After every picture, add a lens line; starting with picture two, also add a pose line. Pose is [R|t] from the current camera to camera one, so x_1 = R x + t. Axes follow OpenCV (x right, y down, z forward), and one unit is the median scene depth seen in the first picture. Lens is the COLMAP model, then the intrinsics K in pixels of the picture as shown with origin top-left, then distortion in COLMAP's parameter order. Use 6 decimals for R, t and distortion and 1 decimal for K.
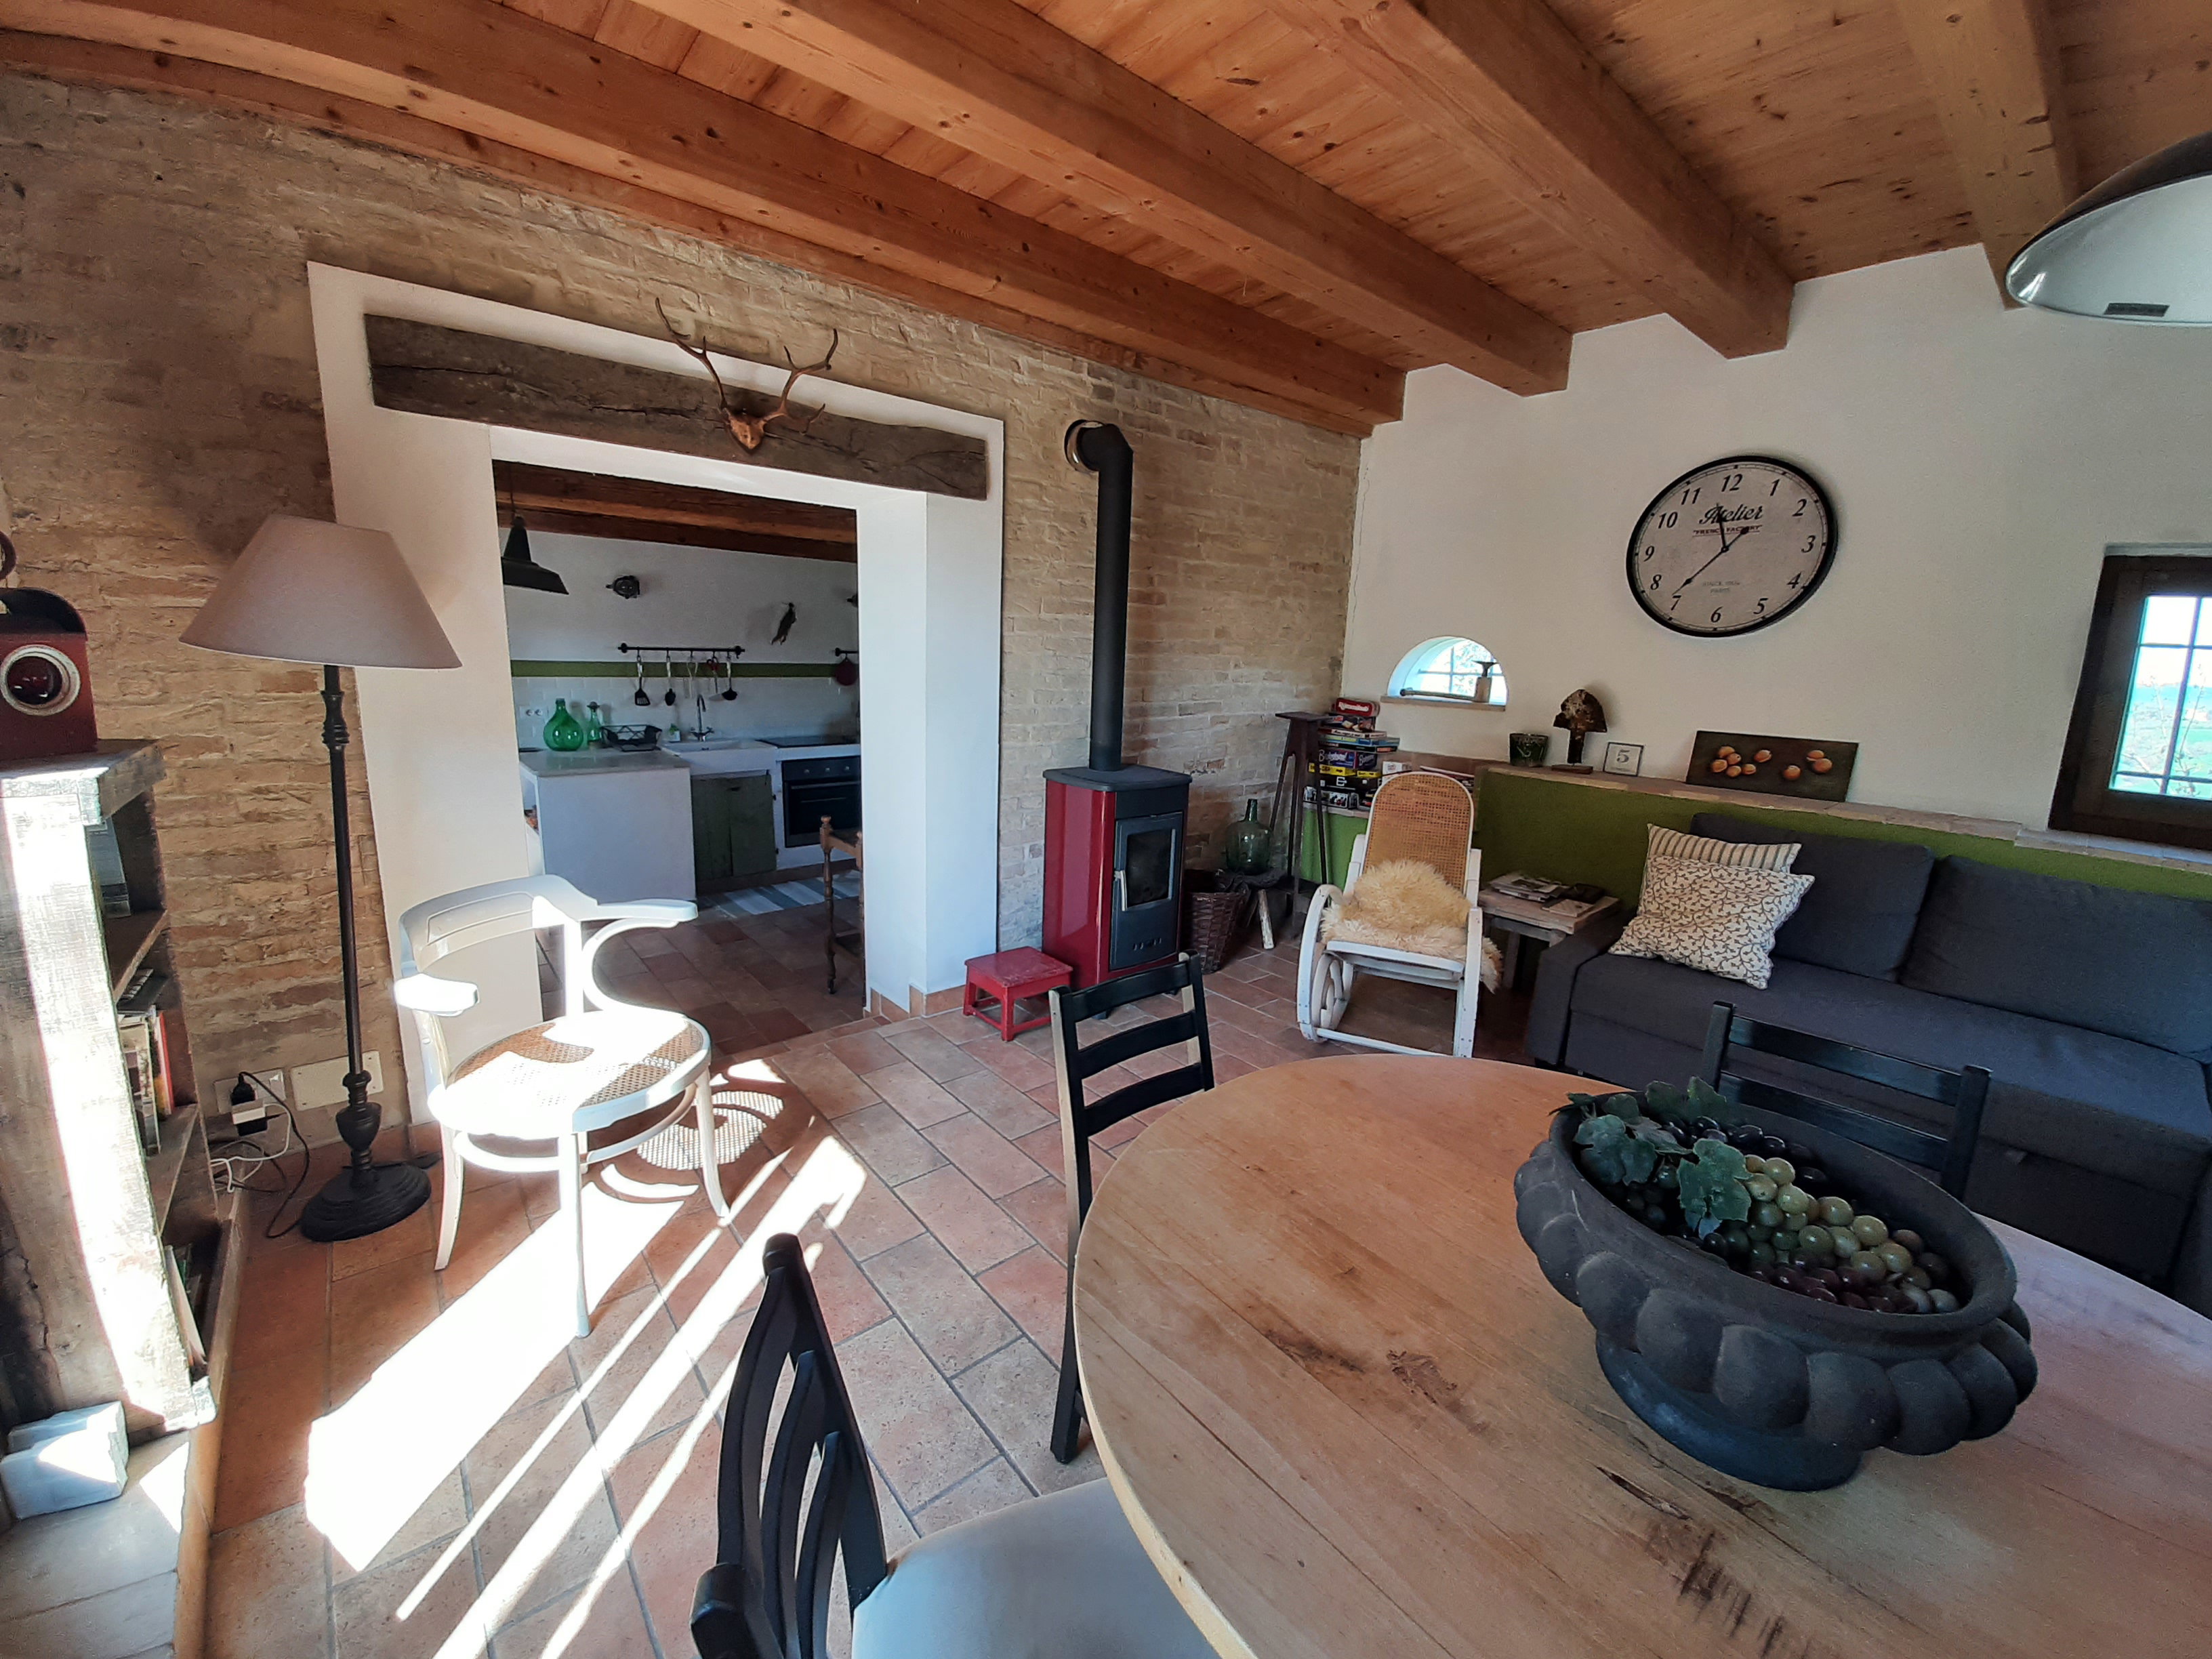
lens RADIAL K [[878.1, 0, 1106.0], [0, 878.1, 829.5], [0, 0, 1]] dist [0.001042, -0.010483]
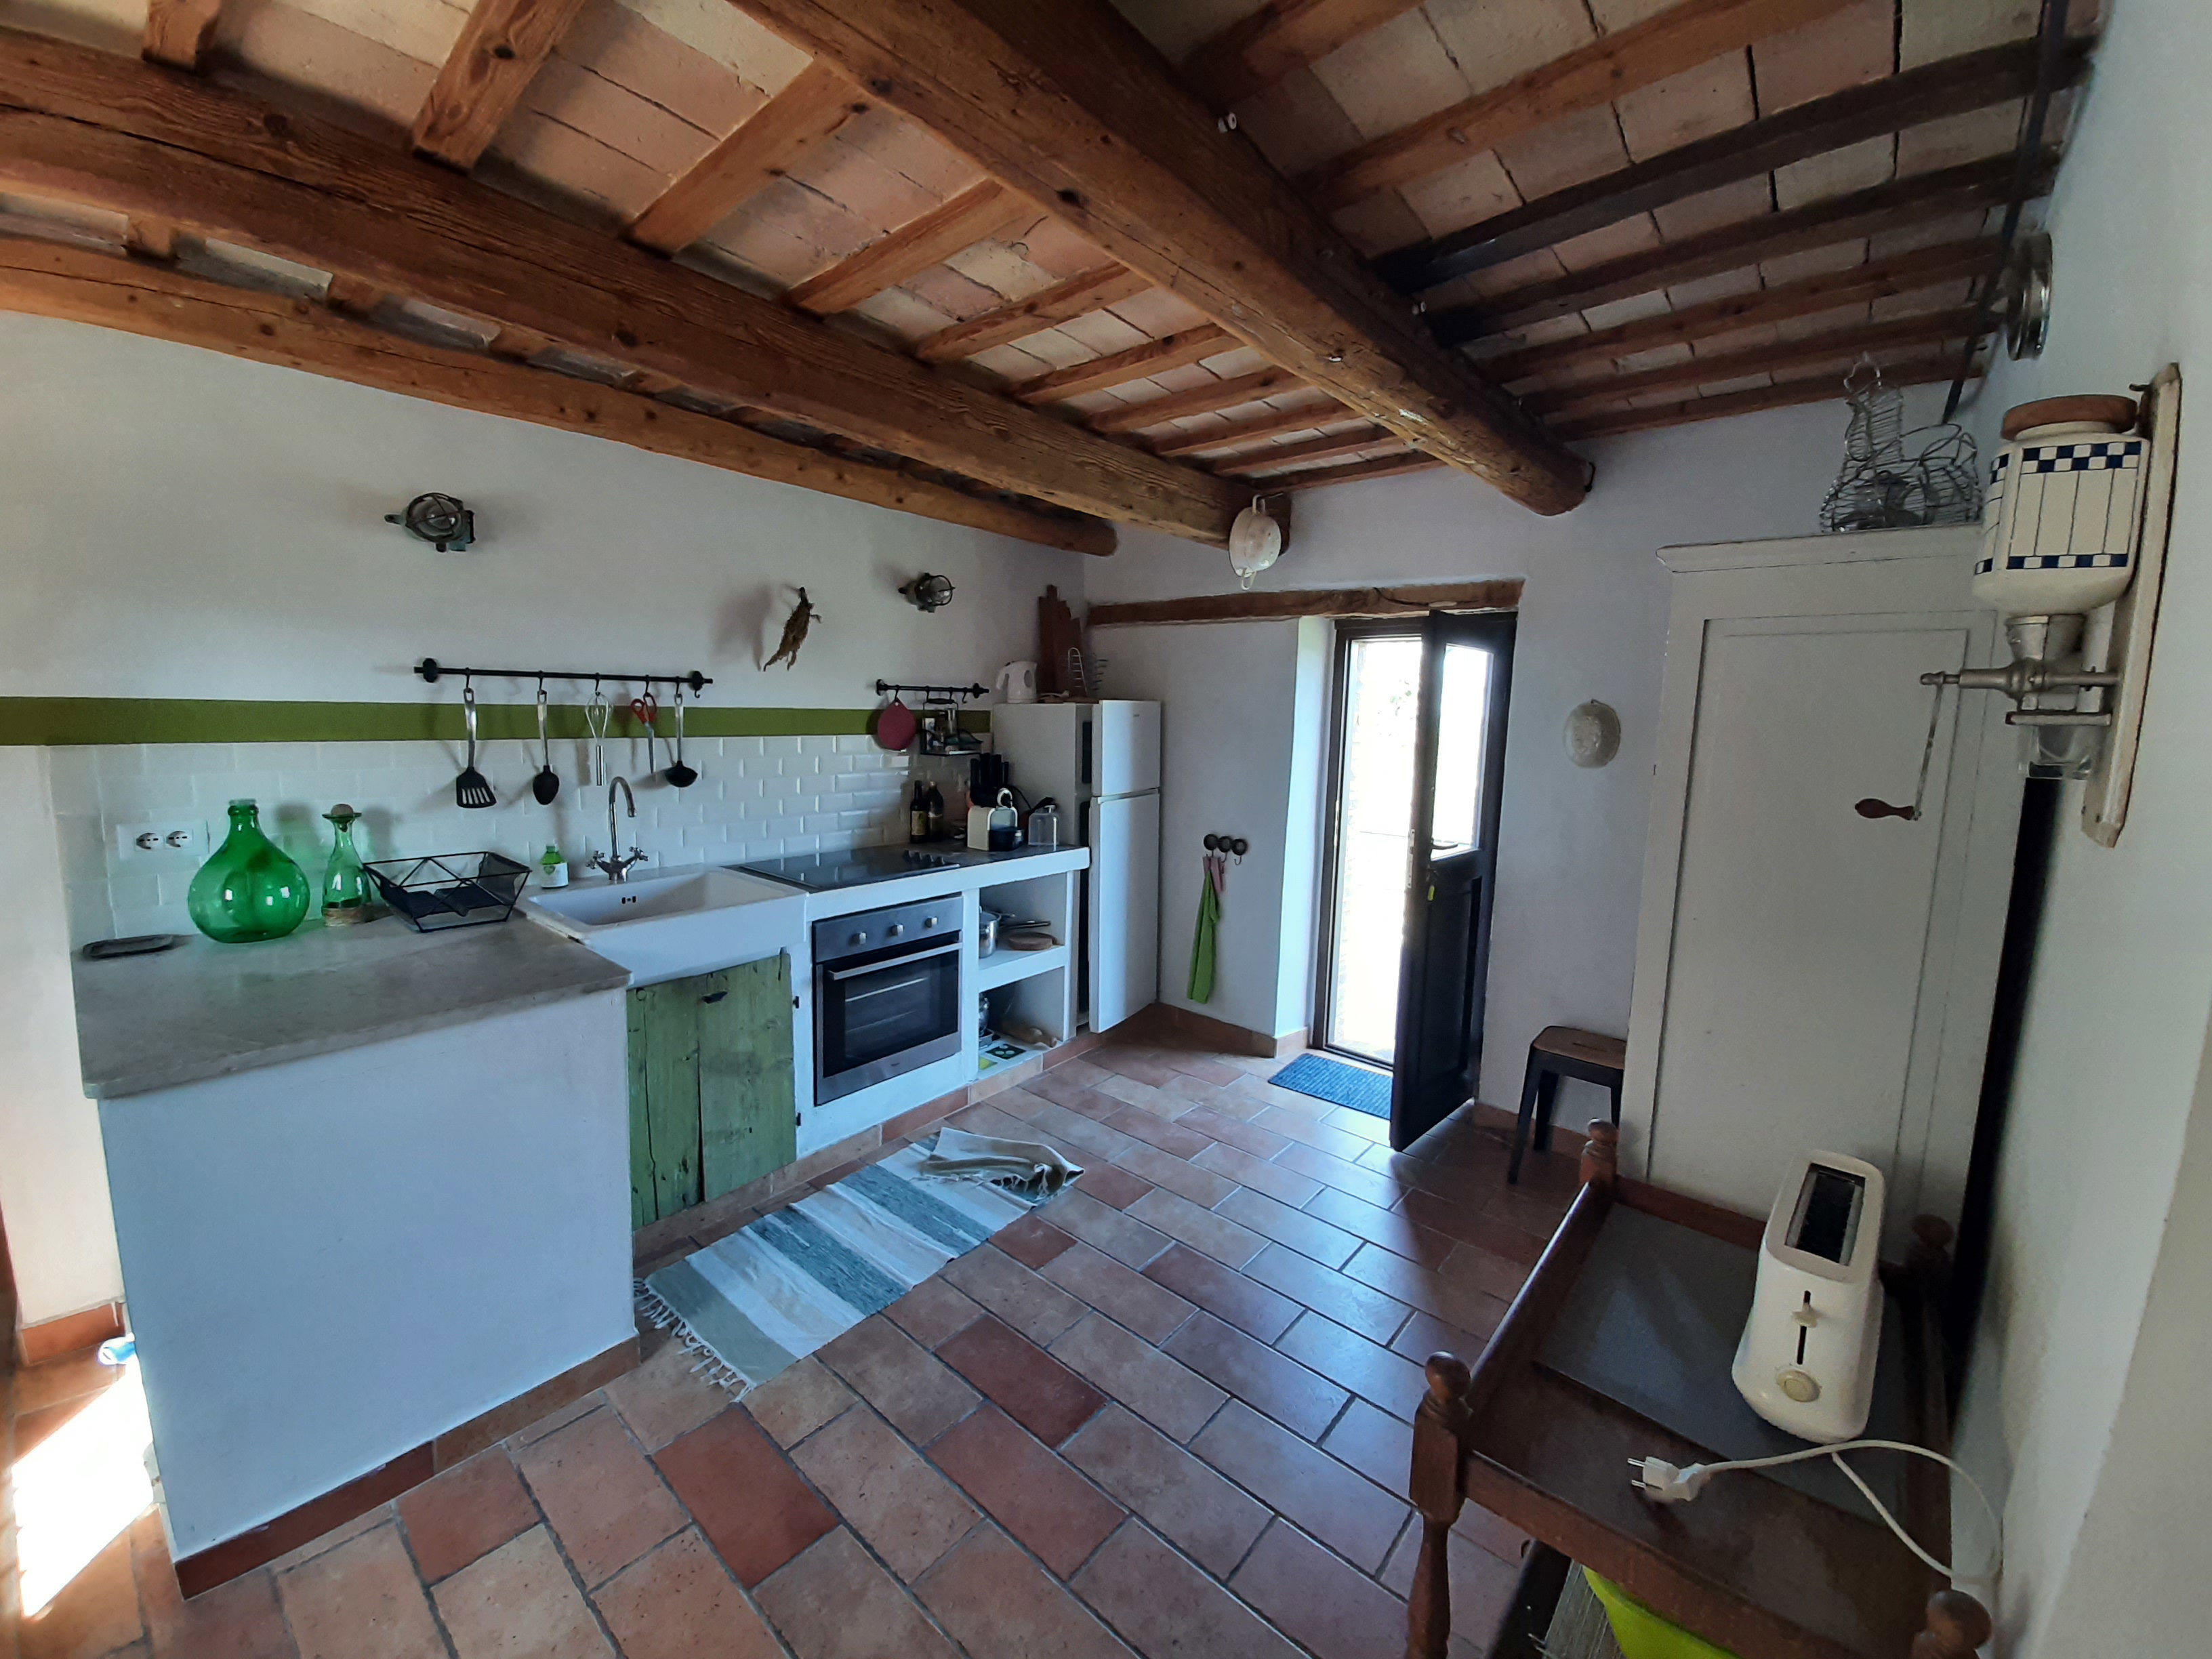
lens RADIAL K [[878.1, 0, 1106.0], [0, 878.1, 829.5], [0, 0, 1]] dist [0.001042, -0.010483]
pose [[0.986836, -0.017399, 0.160787, -0.295220], [0.025120, 0.998620, -0.046113, -0.102758], [-0.159763, 0.049545, 0.985911, 0.534025]]
